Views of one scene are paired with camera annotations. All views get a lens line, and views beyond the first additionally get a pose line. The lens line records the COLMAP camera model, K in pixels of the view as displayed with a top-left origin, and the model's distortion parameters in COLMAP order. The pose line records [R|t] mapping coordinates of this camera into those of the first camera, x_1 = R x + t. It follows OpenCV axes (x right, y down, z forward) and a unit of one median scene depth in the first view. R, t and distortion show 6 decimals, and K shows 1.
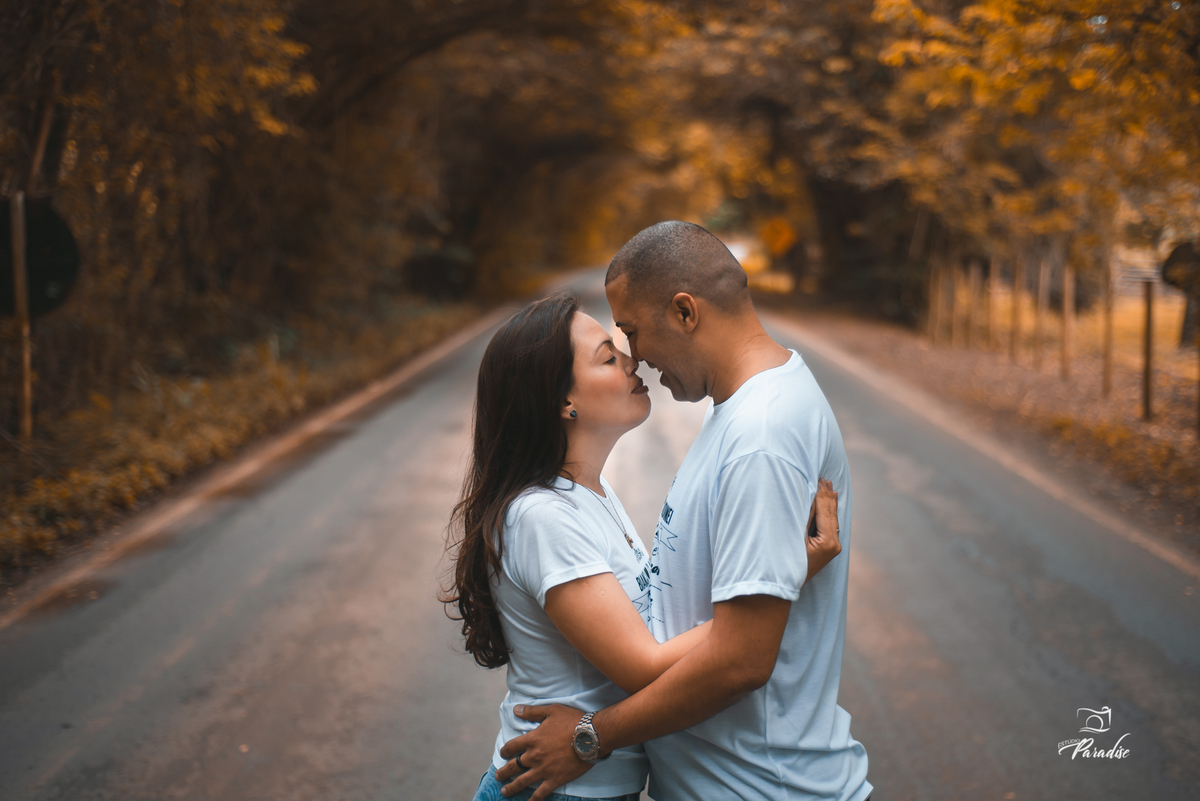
lens RADIAL K [[1823.2, 0, 634.1], [0, 1823.2, 444.8], [0, 0, 1]] dist [-0.022917, 0.000000]
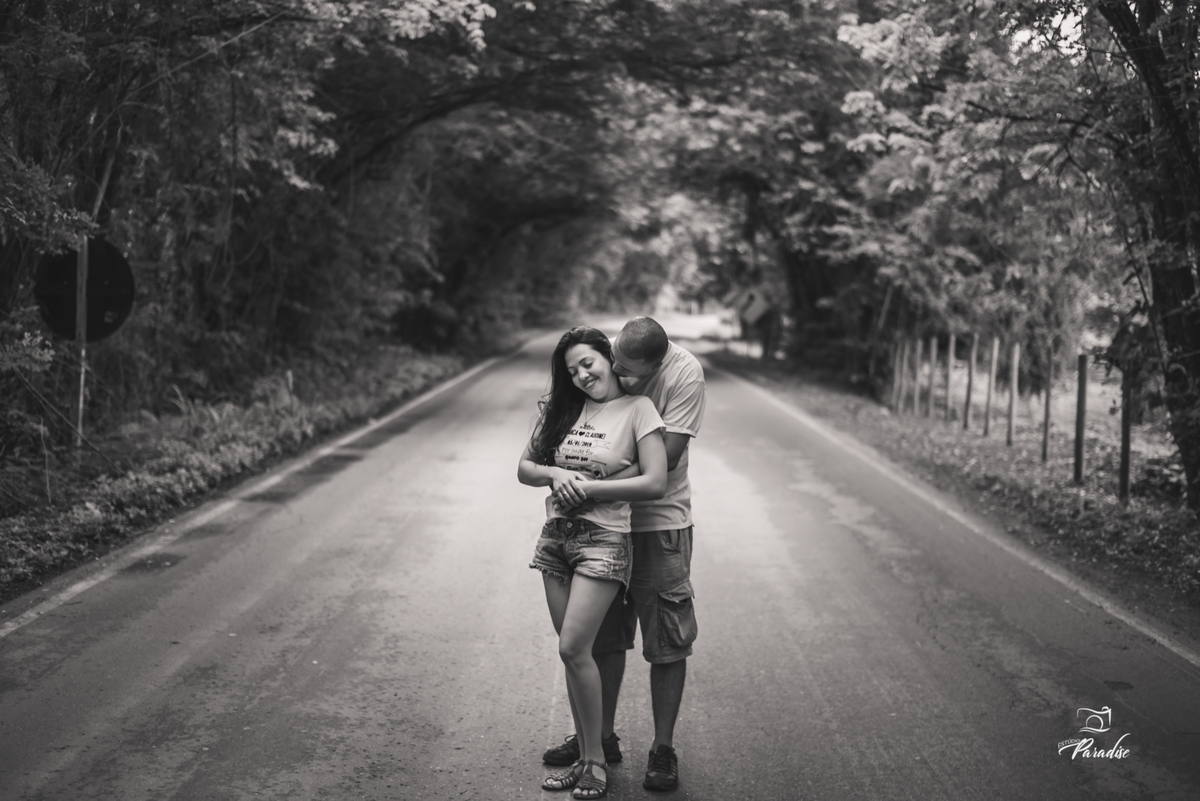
lens RADIAL K [[1823.2, 0, 580.1], [0, 1823.2, 427.5], [0, 0, 1]] dist [-0.022917, 0.000000]
pose [[0.998825, 0.046689, -0.013025, -0.004602], [-0.047215, 0.997936, -0.043529, 0.014831], [0.010966, 0.044093, 0.998967, -0.101903]]
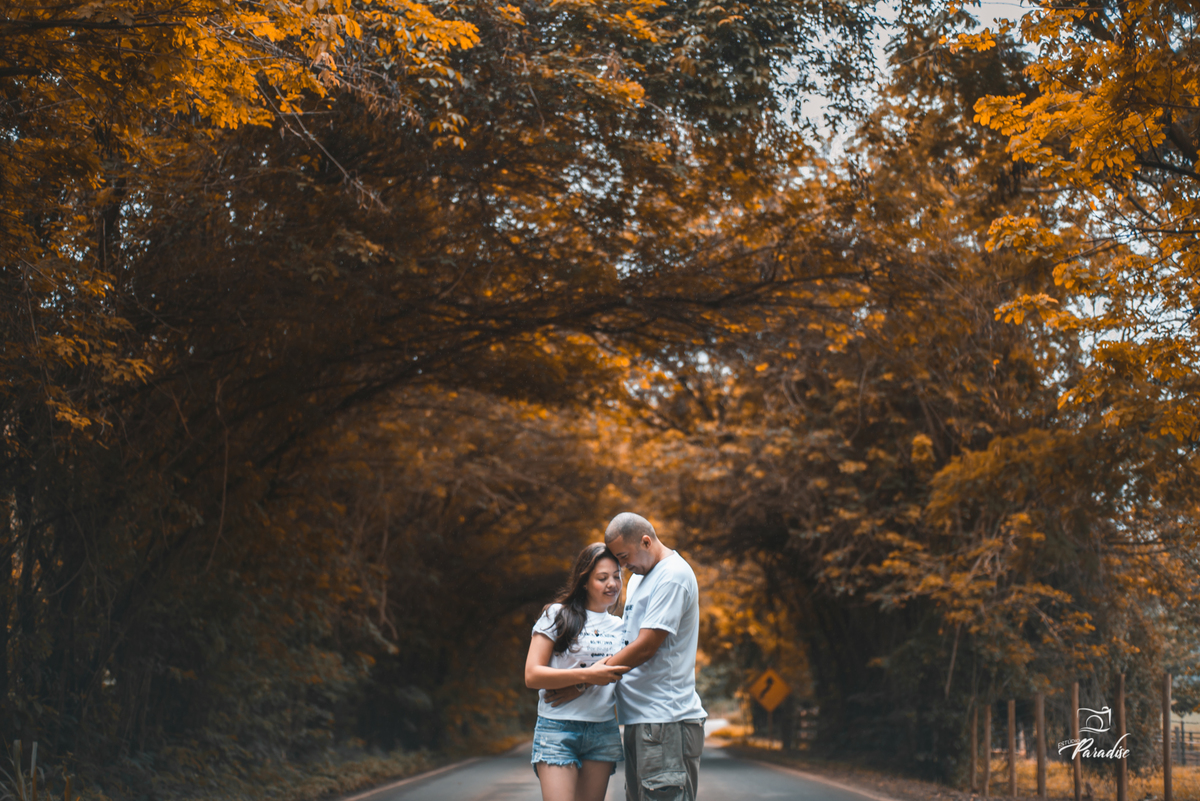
lens RADIAL K [[1682.0, 0, 609.8], [0, 1682.0, 405.7], [0, 0, 1]] dist [0.015199, 0.000000]
pose [[0.999979, 0.005015, -0.004170, -0.000454], [-0.006017, 0.956002, -0.293299, -0.000433], [0.002516, 0.293318, 0.956012, 0.390128]]
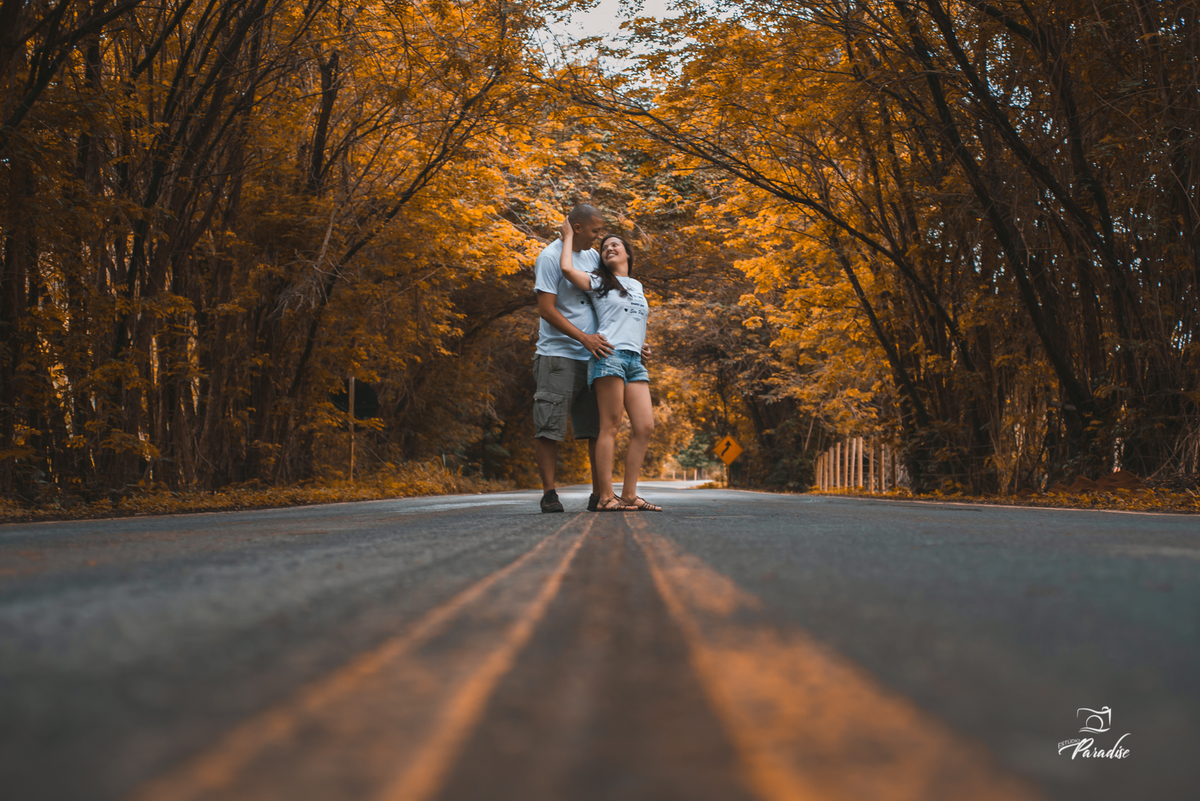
lens RADIAL K [[1823.2, 0, 599.2], [0, 1823.2, 400.0], [0, 0, 1]] dist [-0.022917, 0.000000]
pose [[0.999825, 0.014369, -0.011981, -0.001532], [-0.016109, 0.986868, -0.160722, 0.190634], [0.009514, 0.160887, 0.986927, -0.940857]]
